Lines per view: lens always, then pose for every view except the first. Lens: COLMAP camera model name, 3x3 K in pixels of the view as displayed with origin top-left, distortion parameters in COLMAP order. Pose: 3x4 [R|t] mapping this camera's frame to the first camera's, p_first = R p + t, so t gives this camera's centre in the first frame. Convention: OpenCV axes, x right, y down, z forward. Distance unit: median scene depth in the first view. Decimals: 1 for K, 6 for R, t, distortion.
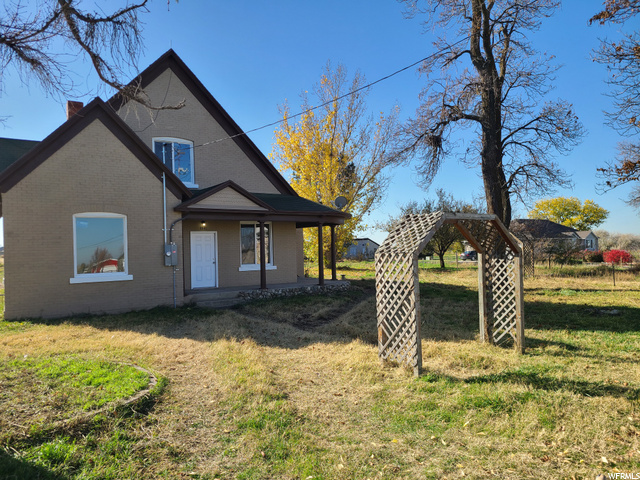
lens RADIAL K [[483.1, 0, 308.6], [0, 483.1, 248.5], [0, 0, 1]] dist [0.062743, -0.036205]
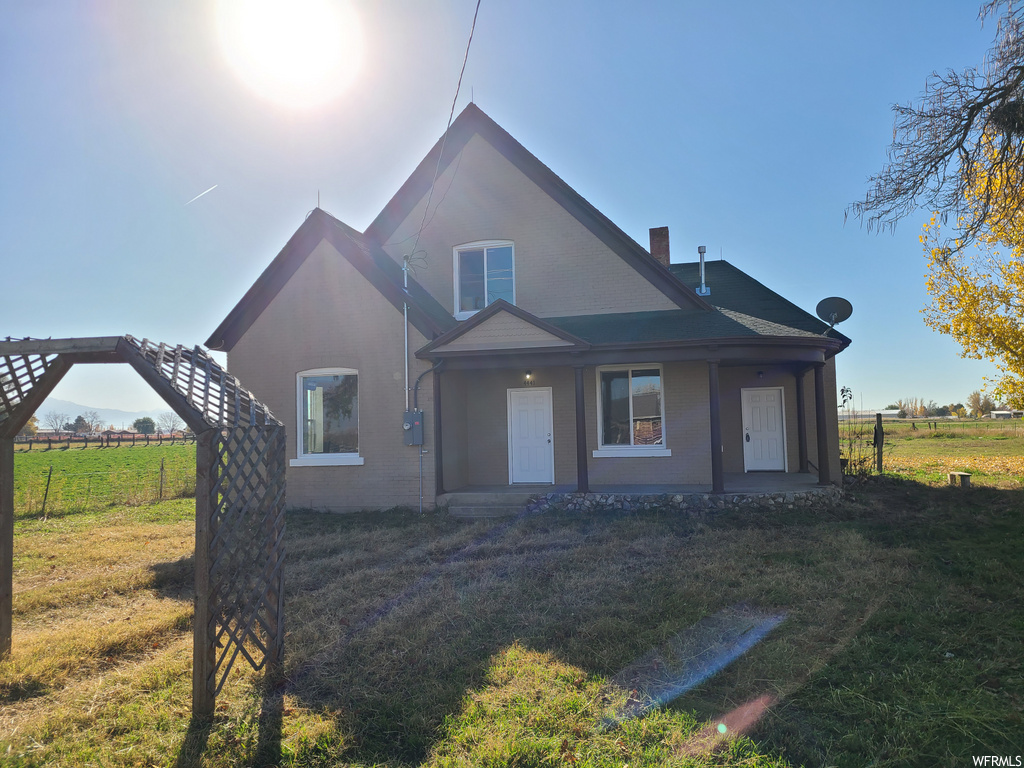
lens RADIAL K [[772.6, 0, 499.1], [0, 772.6, 390.0], [0, 0, 1]] dist [0.064244, -0.042280]
pose [[0.670677, -0.033629, -0.740987, 0.470897], [0.007665, 0.999233, -0.038411, 0.002979], [0.741710, 0.020082, 0.670420, 0.349393]]
